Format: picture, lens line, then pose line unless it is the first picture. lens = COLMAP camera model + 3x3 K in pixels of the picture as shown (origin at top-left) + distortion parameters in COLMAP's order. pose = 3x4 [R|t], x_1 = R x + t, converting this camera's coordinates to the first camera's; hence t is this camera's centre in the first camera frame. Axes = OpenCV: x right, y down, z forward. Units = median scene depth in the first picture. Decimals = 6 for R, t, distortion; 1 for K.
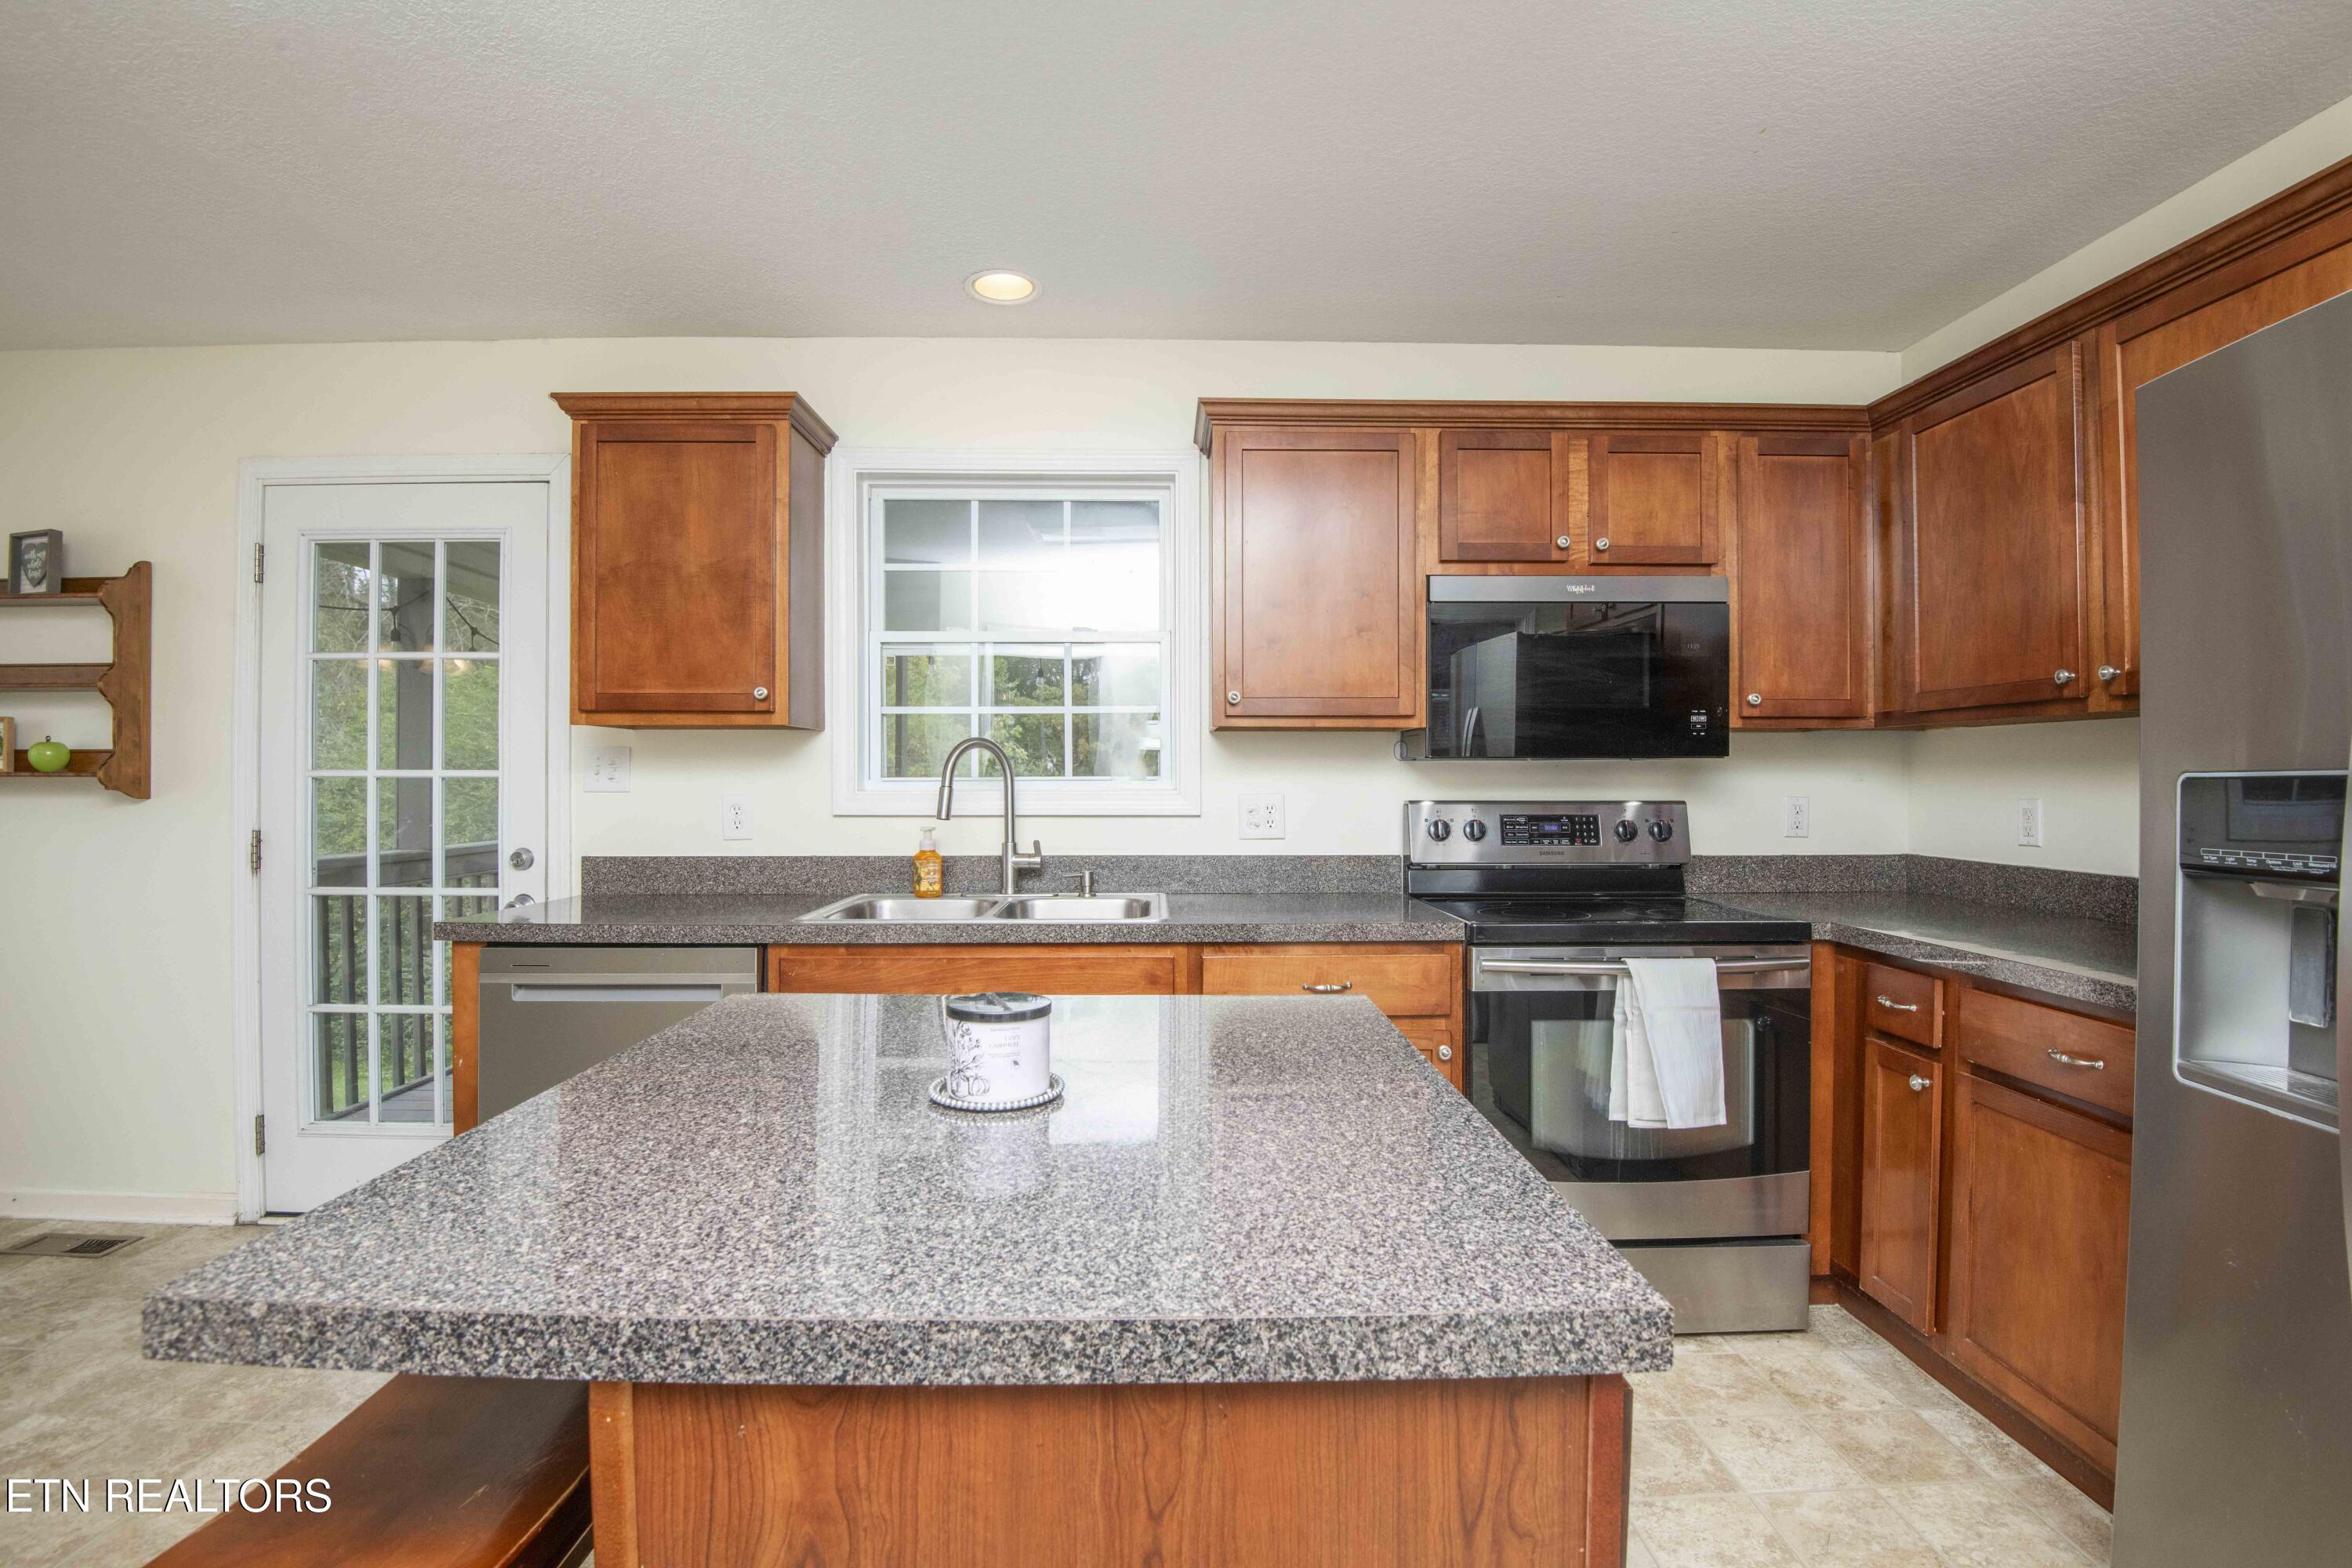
lens RADIAL K [[1088.7, 0, 1188.8], [0, 1088.7, 777.7], [0, 0, 1]] dist [-0.013552, -0.018834]
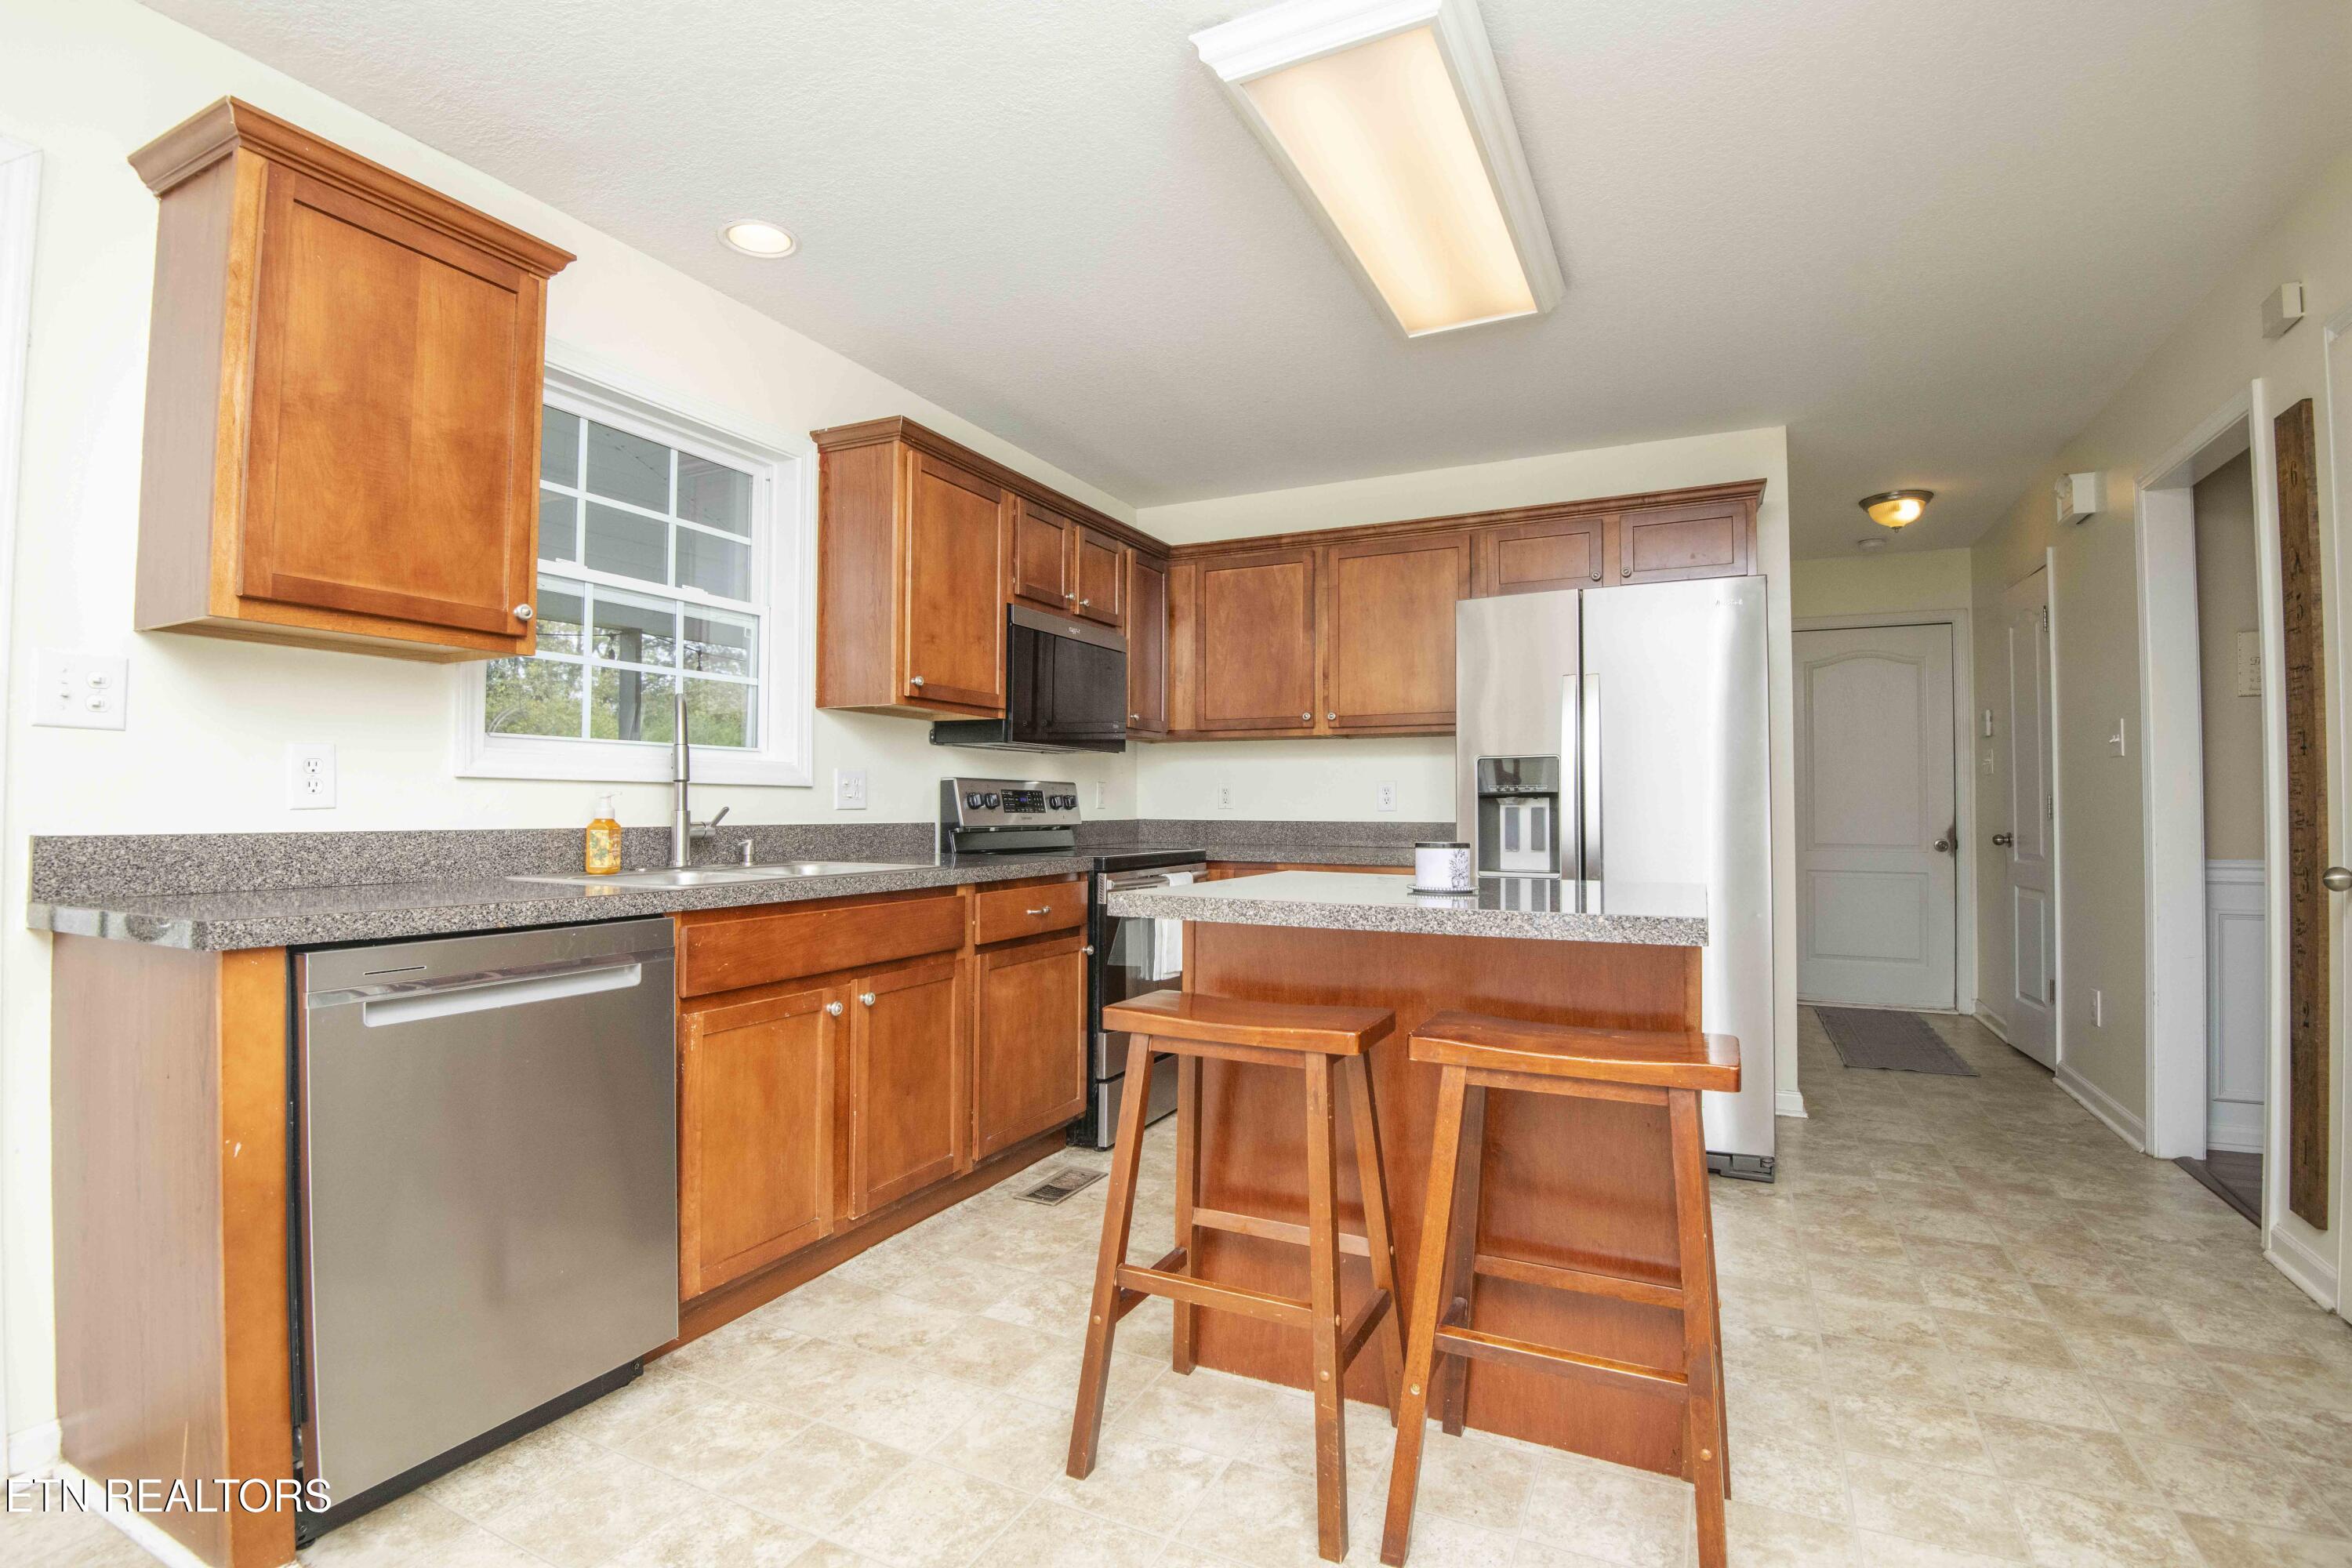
lens RADIAL K [[1085.1, 0, 1183.3], [0, 1085.1, 780.8], [0, 0, 1]] dist [-0.006607, -0.022667]
pose [[0.459992, 0.023780, 0.887605, -0.858561], [-0.003618, 0.999683, -0.024907, 0.060879], [-0.887916, 0.008245, 0.459932, 0.217492]]
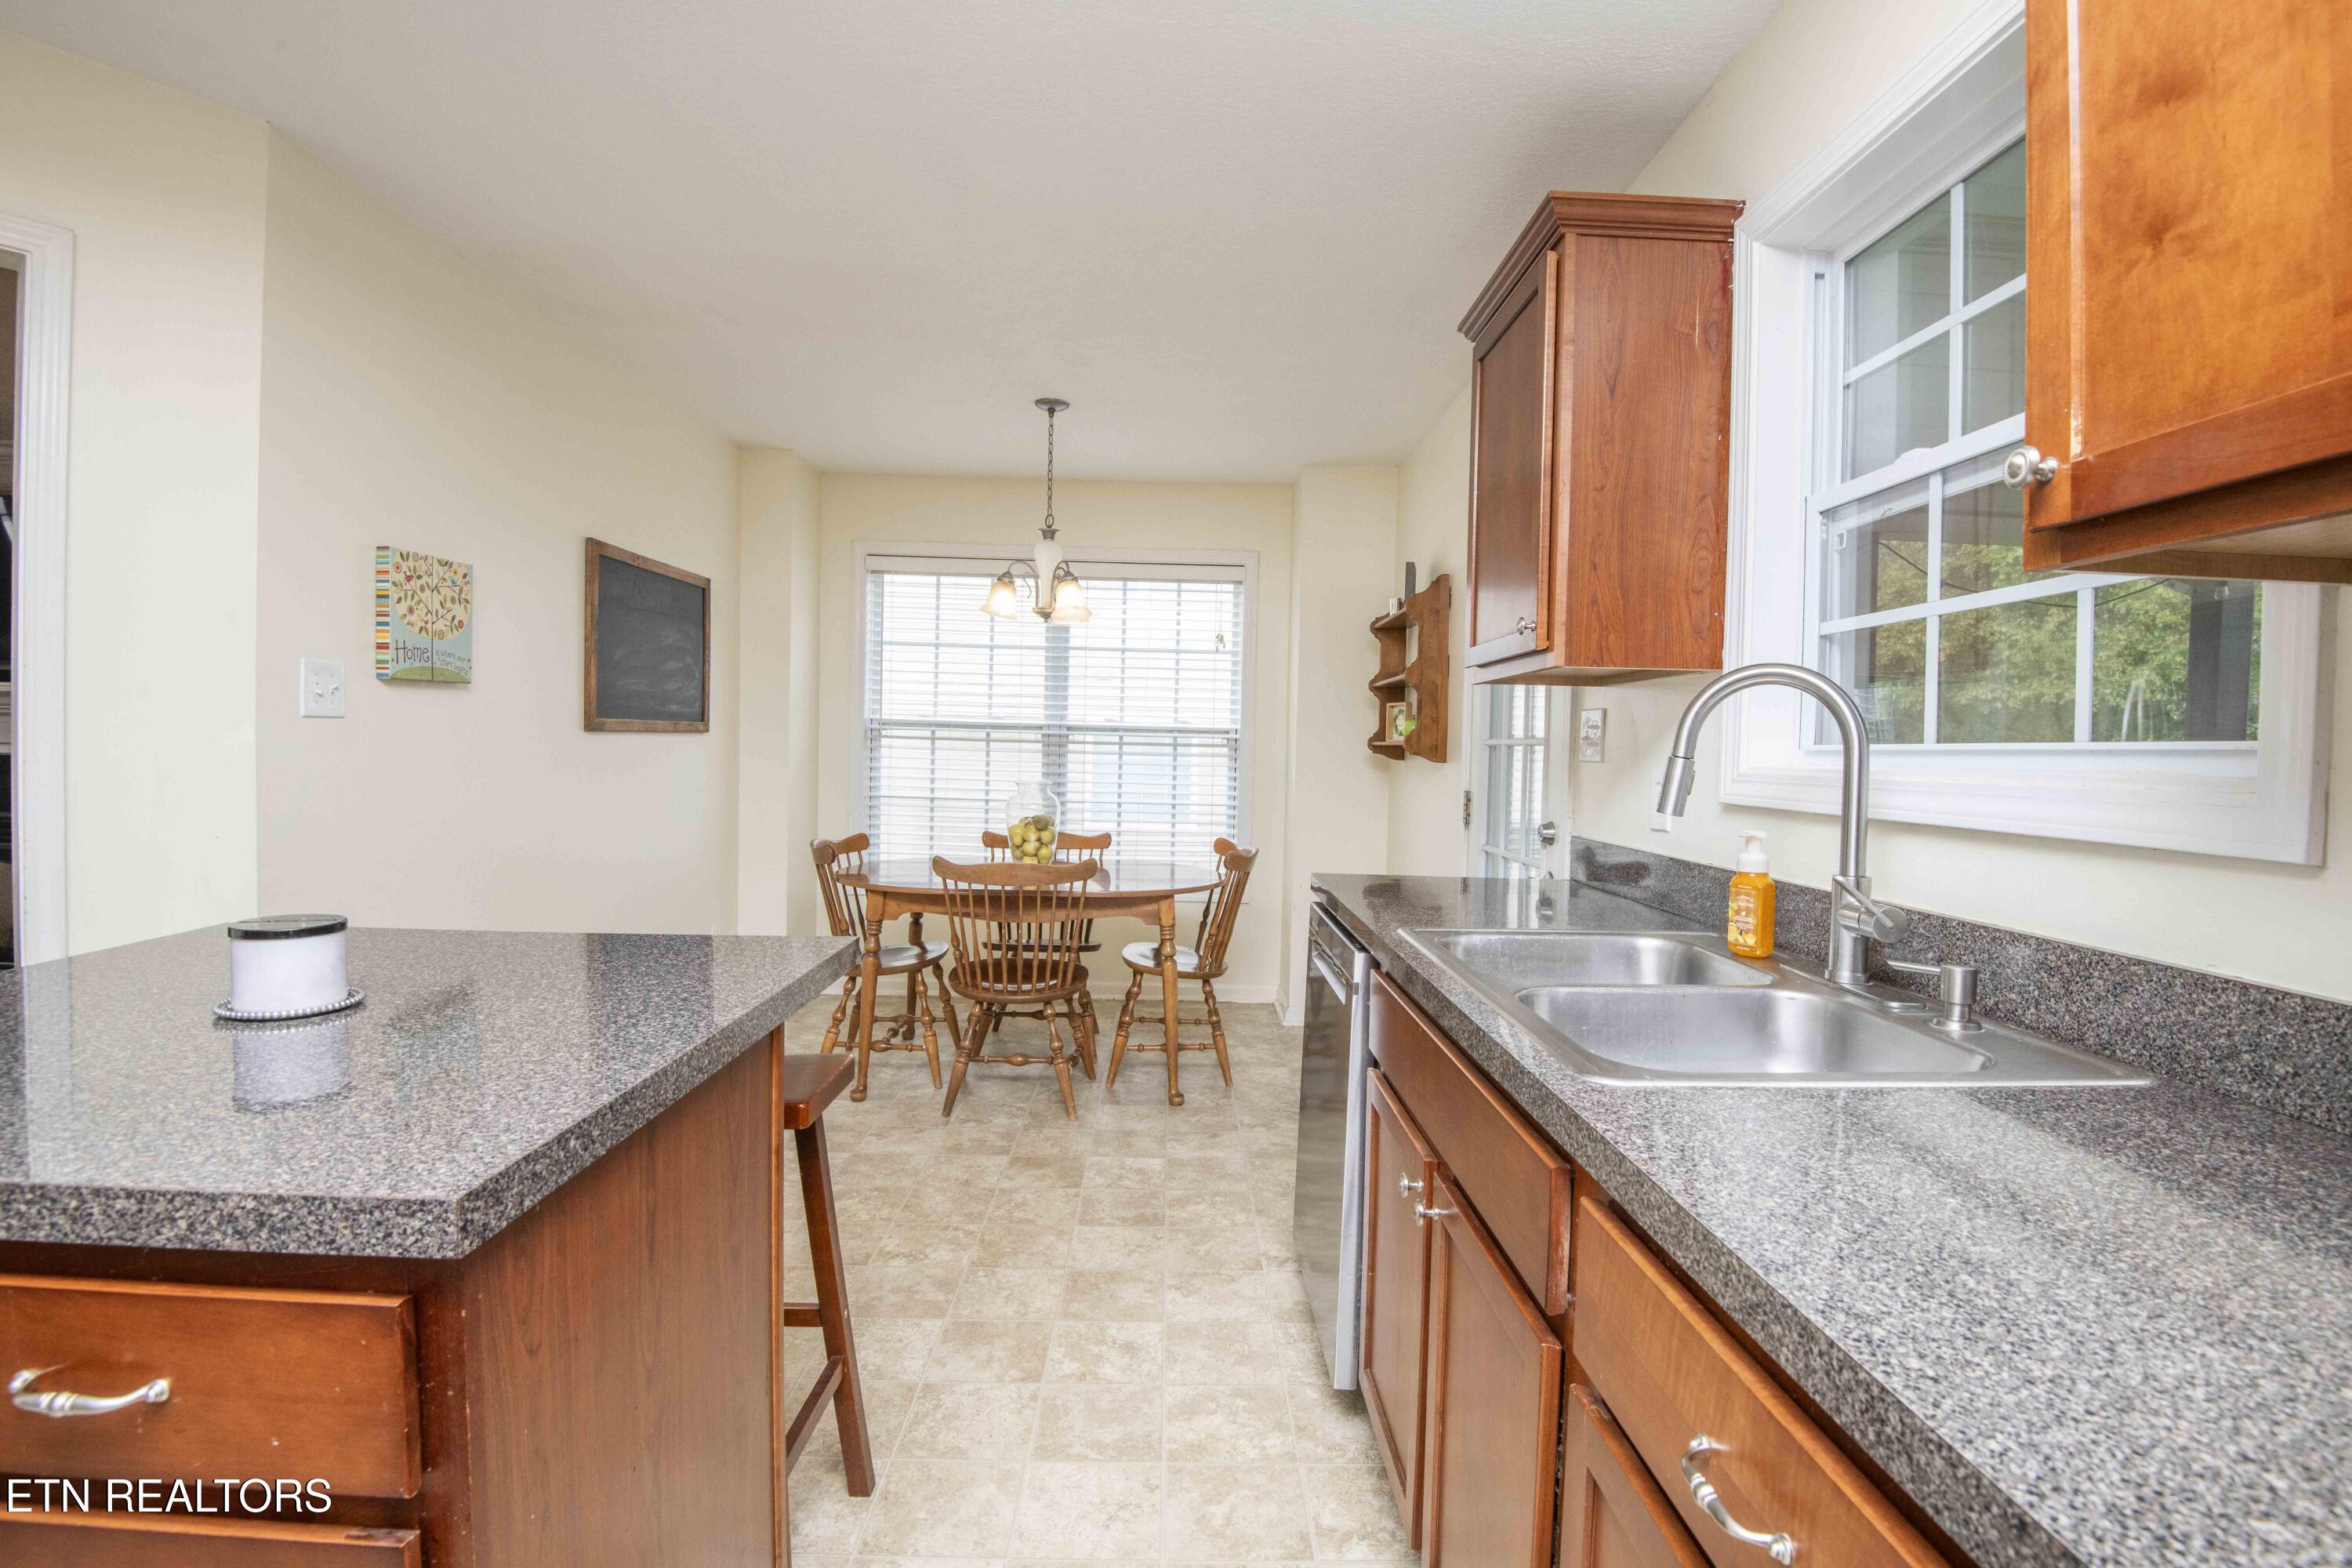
lens RADIAL K [[1085.1, 0, 1183.3], [0, 1085.1, 780.8], [0, 0, 1]] dist [-0.006607, -0.022667]
pose [[-0.001444, 0.028746, -0.999586, 0.345909], [-0.019827, 0.999389, 0.028769, 0.009646], [0.999802, 0.019860, -0.000873, 0.767588]]
